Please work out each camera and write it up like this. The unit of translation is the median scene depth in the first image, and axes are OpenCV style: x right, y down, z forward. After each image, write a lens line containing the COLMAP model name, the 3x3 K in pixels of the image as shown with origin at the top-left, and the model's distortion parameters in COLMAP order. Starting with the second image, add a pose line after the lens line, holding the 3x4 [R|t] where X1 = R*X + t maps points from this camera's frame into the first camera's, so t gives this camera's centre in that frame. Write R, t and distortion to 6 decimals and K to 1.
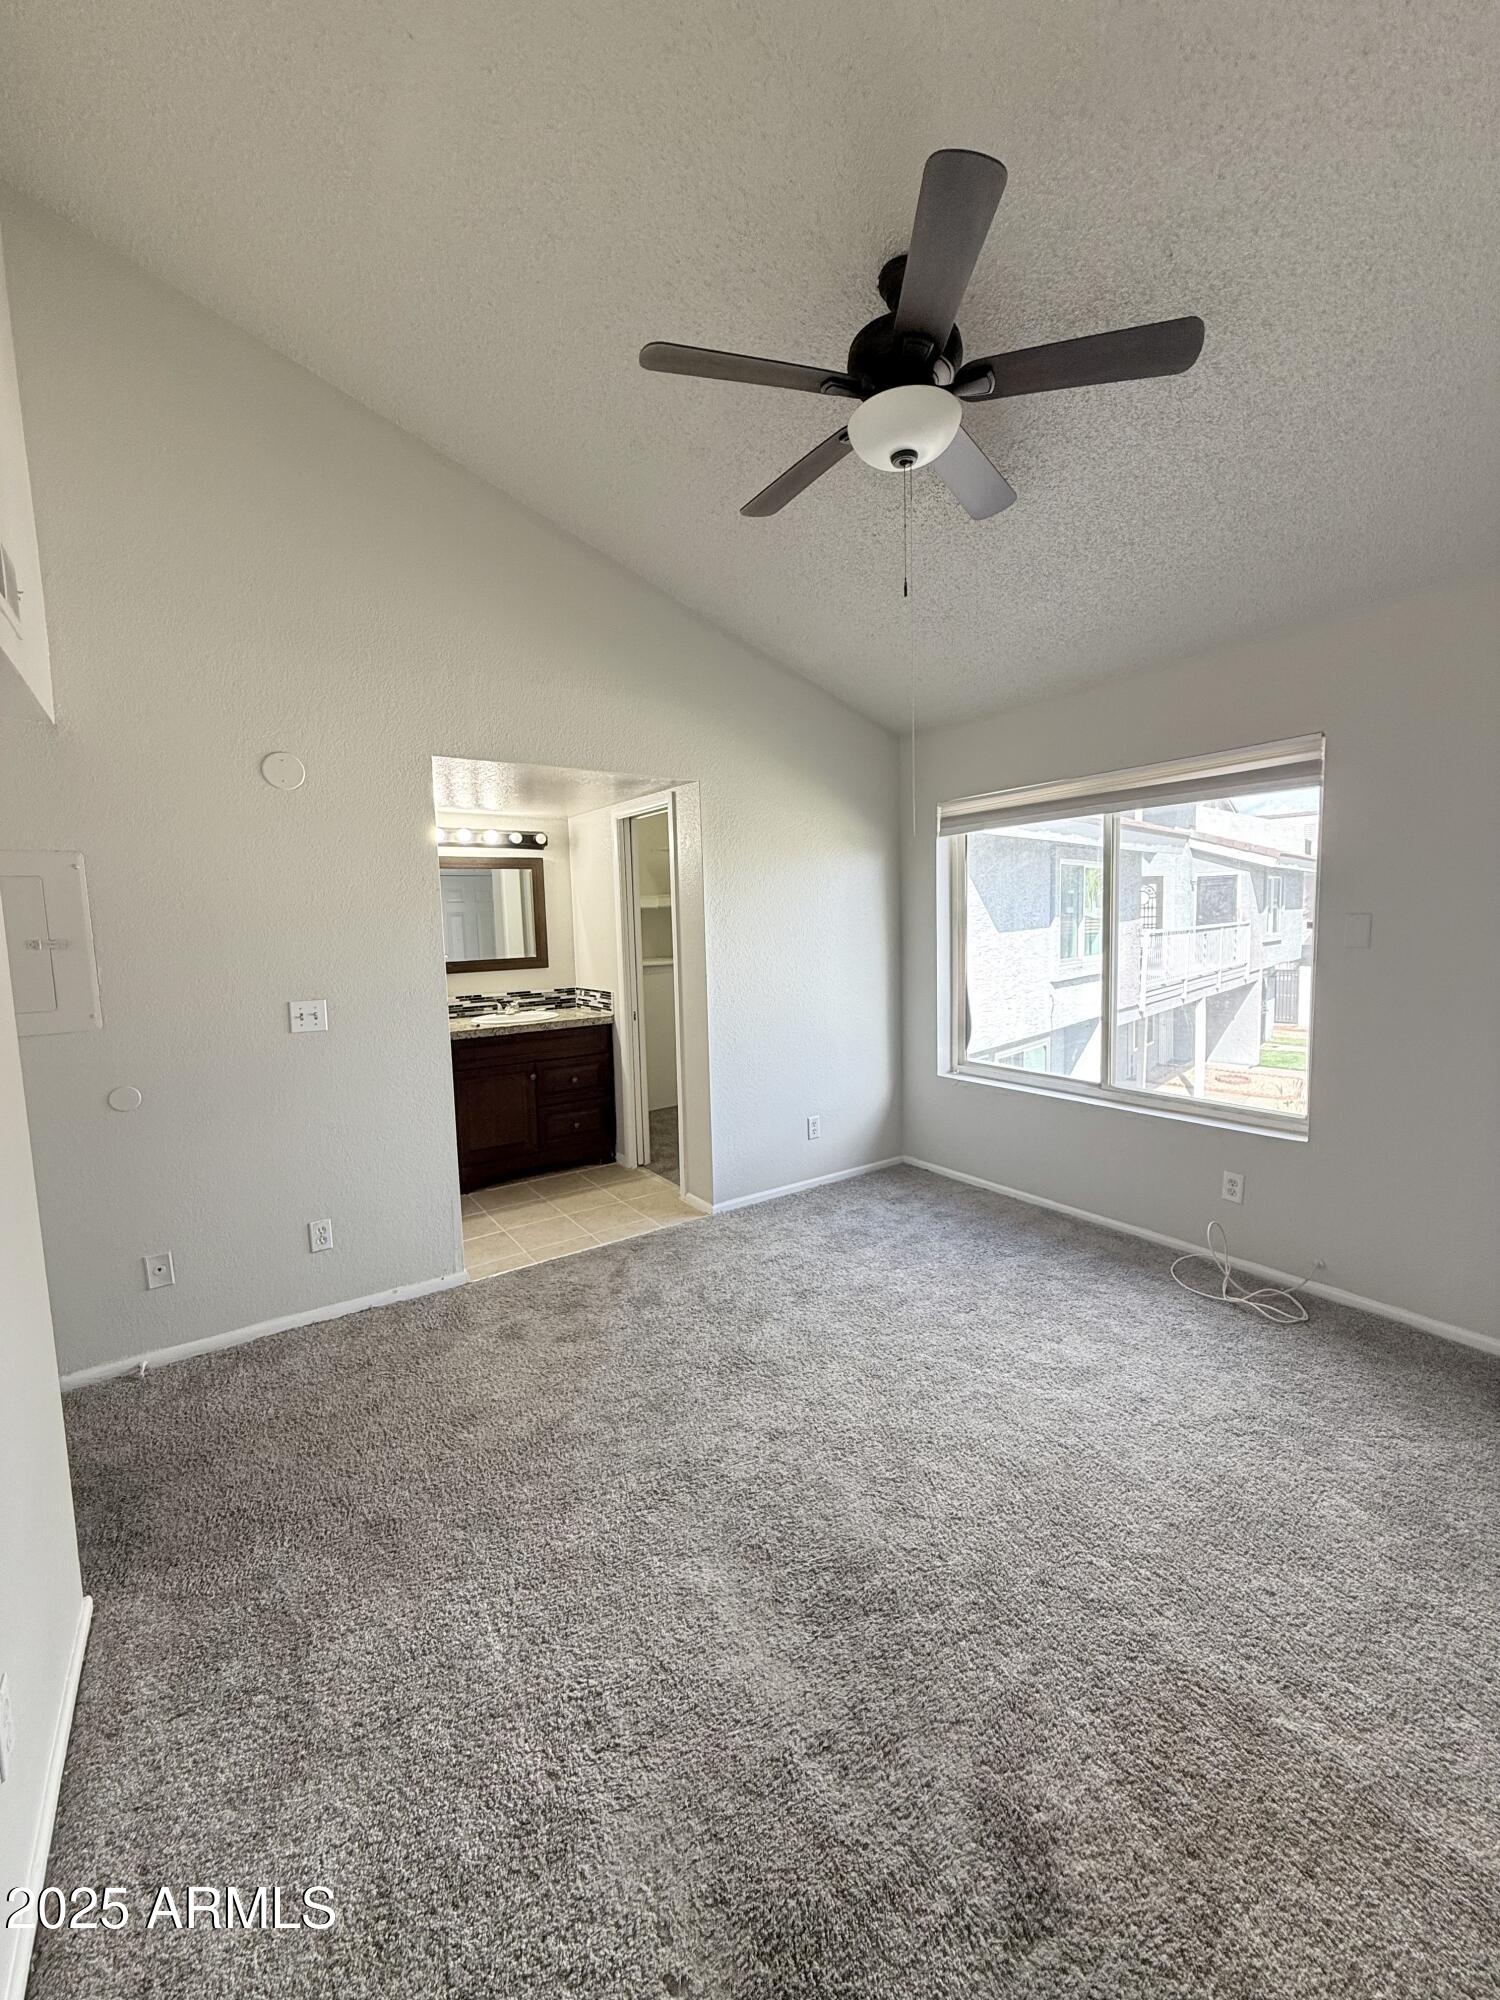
lens RADIAL K [[818.7, 0, 751.7], [0, 818.7, 1003.5], [0, 0, 1]] dist [0.032695, -0.003355]
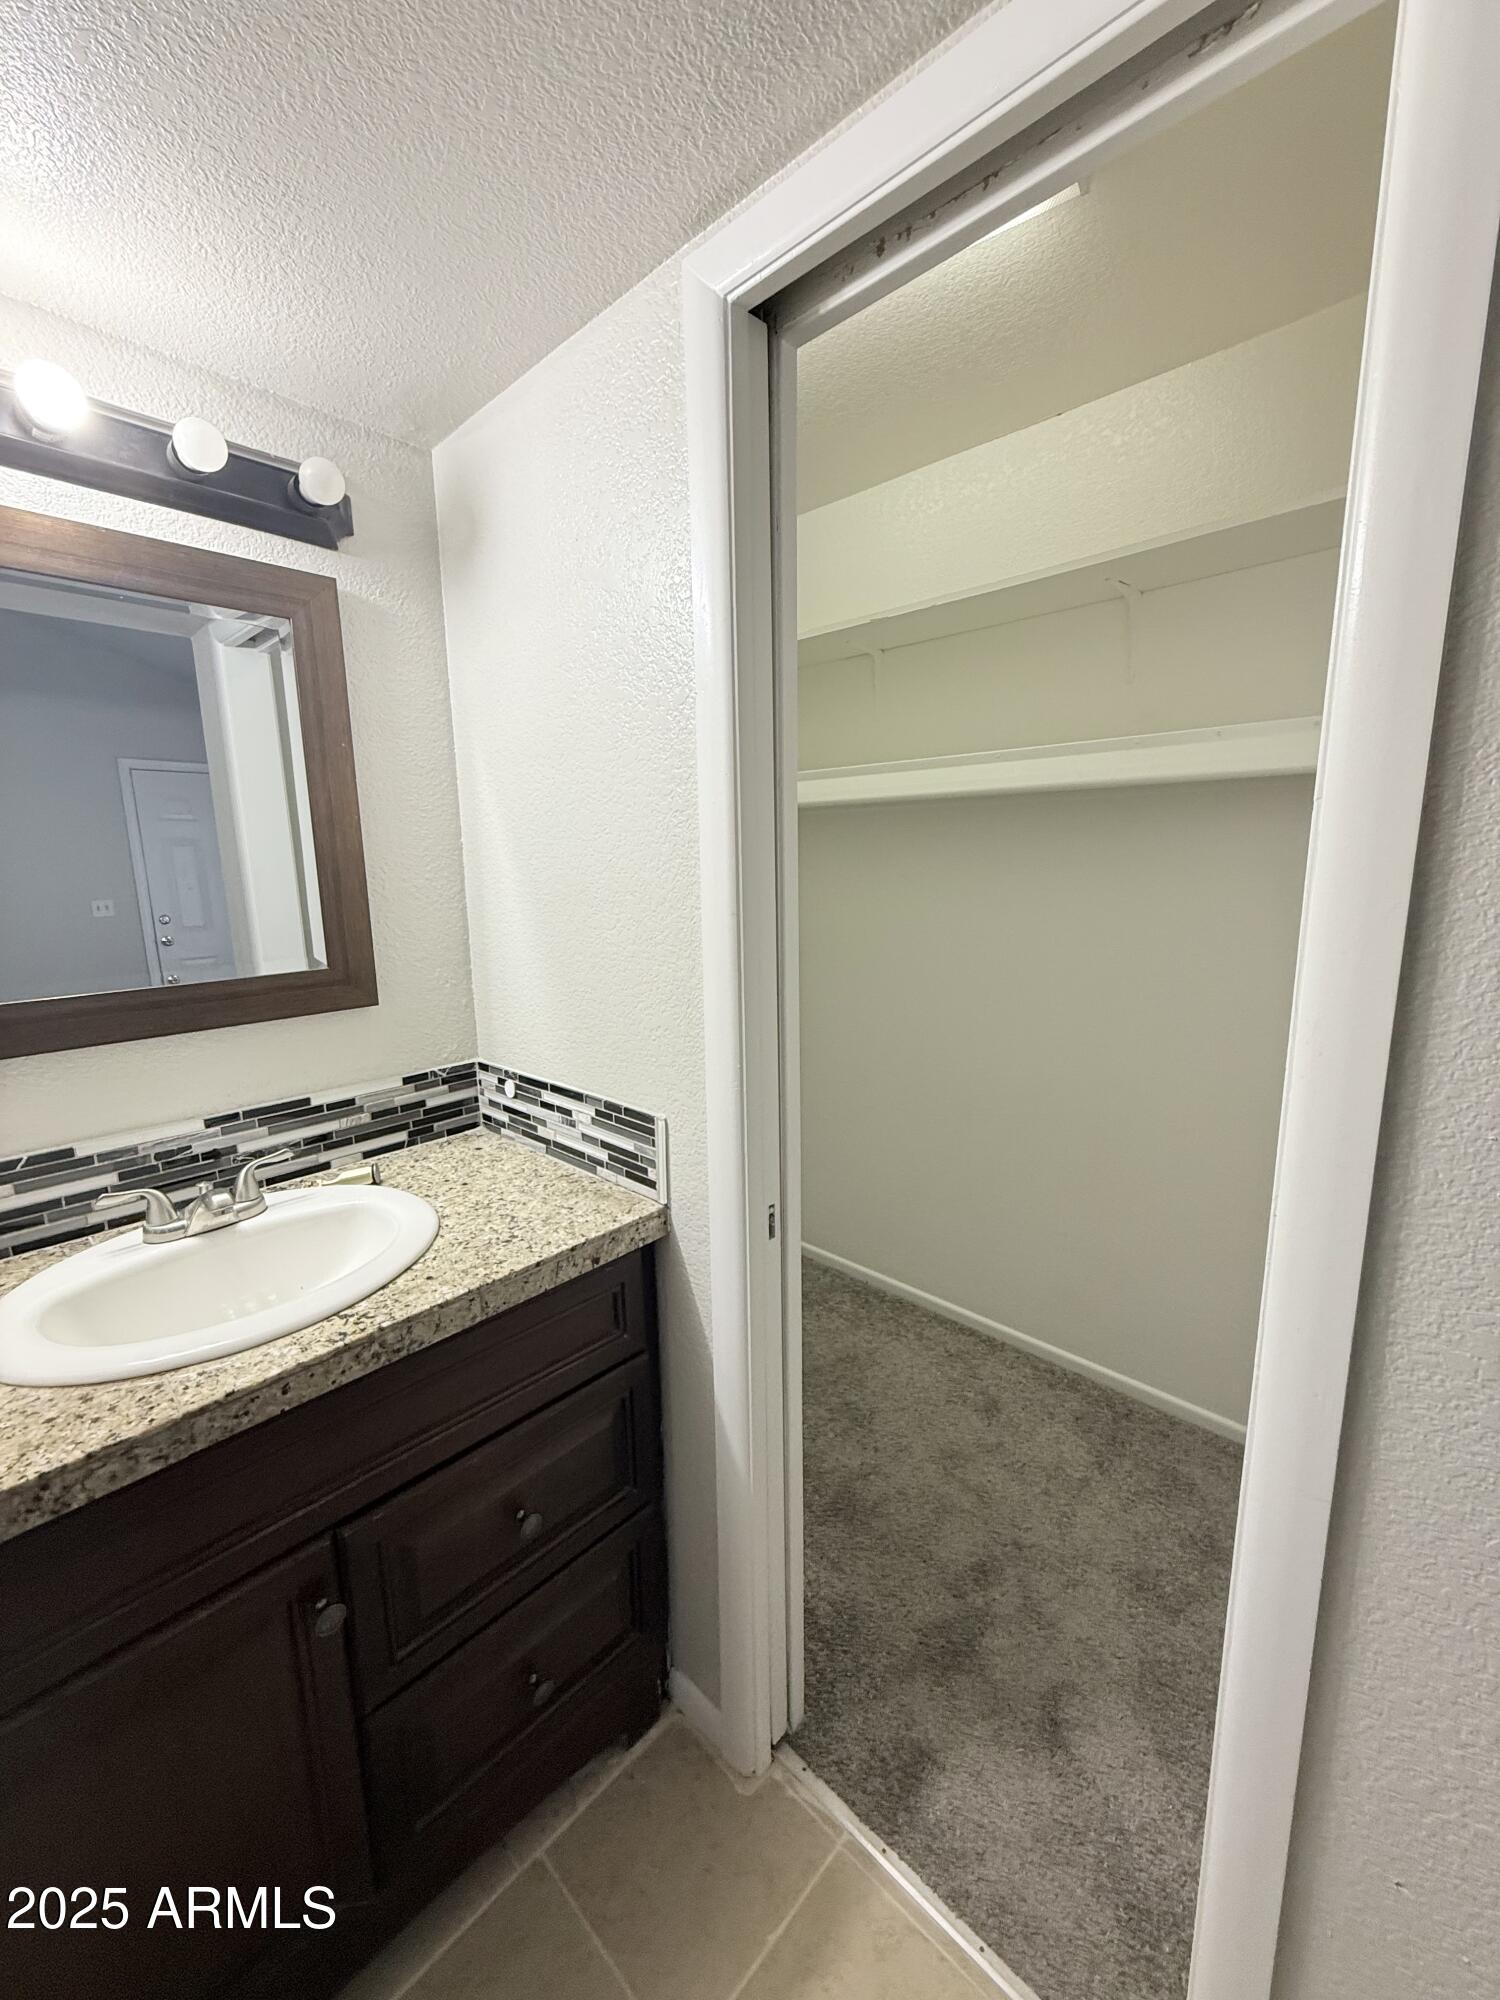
lens RADIAL K [[818.7, 0, 758.3], [0, 818.7, 1001.6], [0, 0, 1]] dist [0.032695, -0.003355]
pose [[0.976611, -0.025428, 0.213504, -0.191545], [0.011468, 0.997729, 0.066371, -0.064988], [-0.214707, -0.062370, 0.974685, 0.738627]]
